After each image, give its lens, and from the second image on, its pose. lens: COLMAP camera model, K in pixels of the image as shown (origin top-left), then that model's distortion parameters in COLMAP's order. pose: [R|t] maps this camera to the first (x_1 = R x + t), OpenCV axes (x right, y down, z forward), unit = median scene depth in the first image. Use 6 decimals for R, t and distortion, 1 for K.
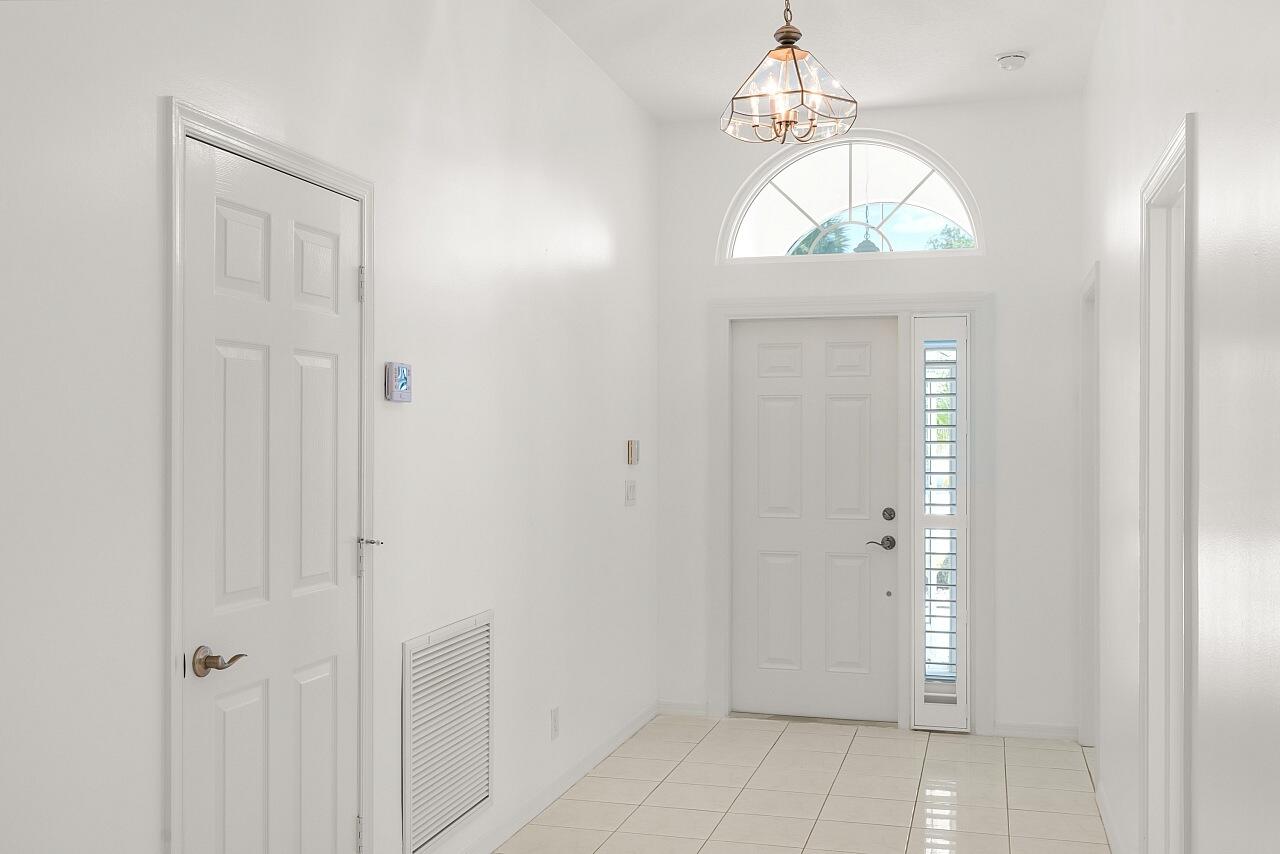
lens RADIAL K [[1257.7, 0, 640.0], [0, 1257.7, 427.0], [0, 0, 1]] dist [-0.000295, -0.000501]
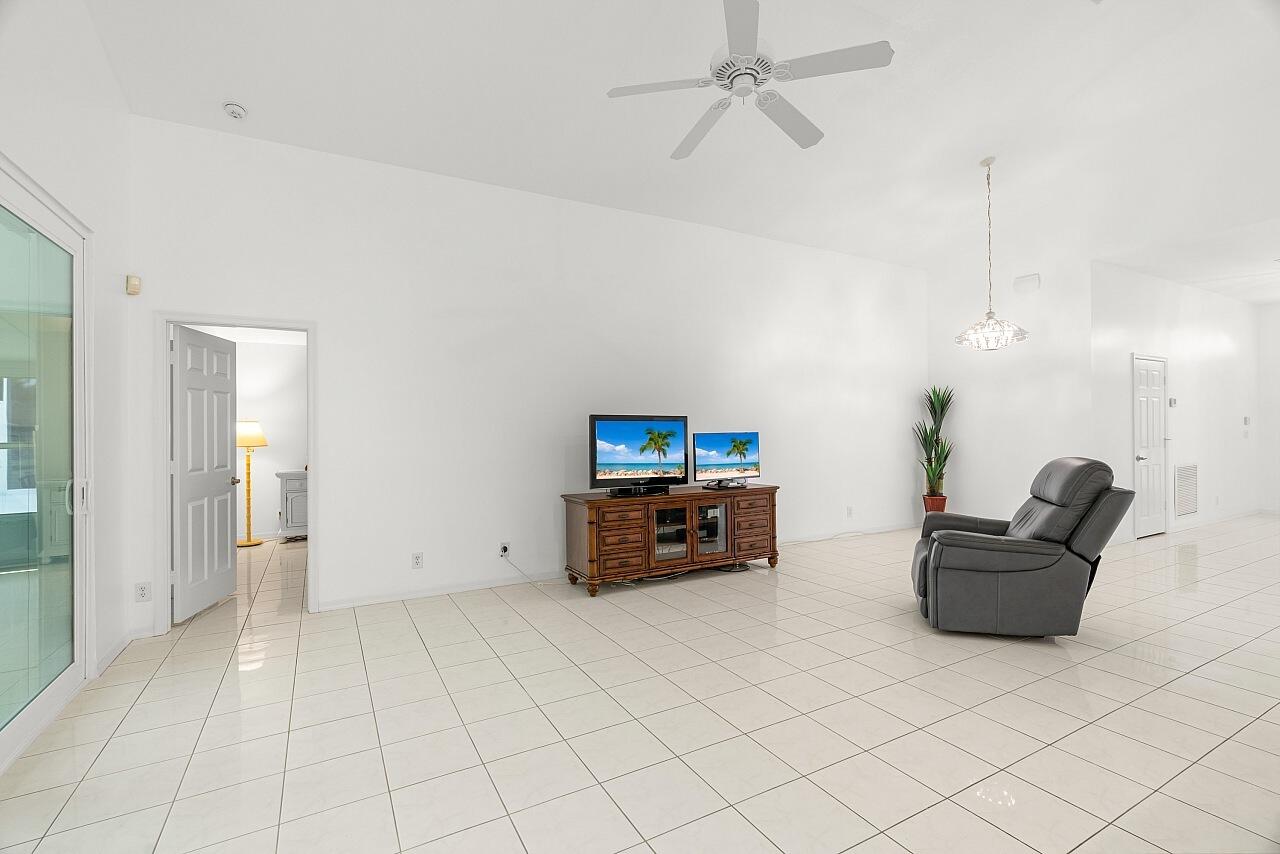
lens RADIAL K [[582.7, 0, 640.0], [0, 582.7, 427.0], [0, 0, 1]] dist [-0.000125, -0.000099]
pose [[0.707399, -0.021642, -0.706483, -0.073663], [0.020670, 0.999737, -0.009928, 0.027833], [0.706512, -0.007580, 0.707660, -1.581018]]
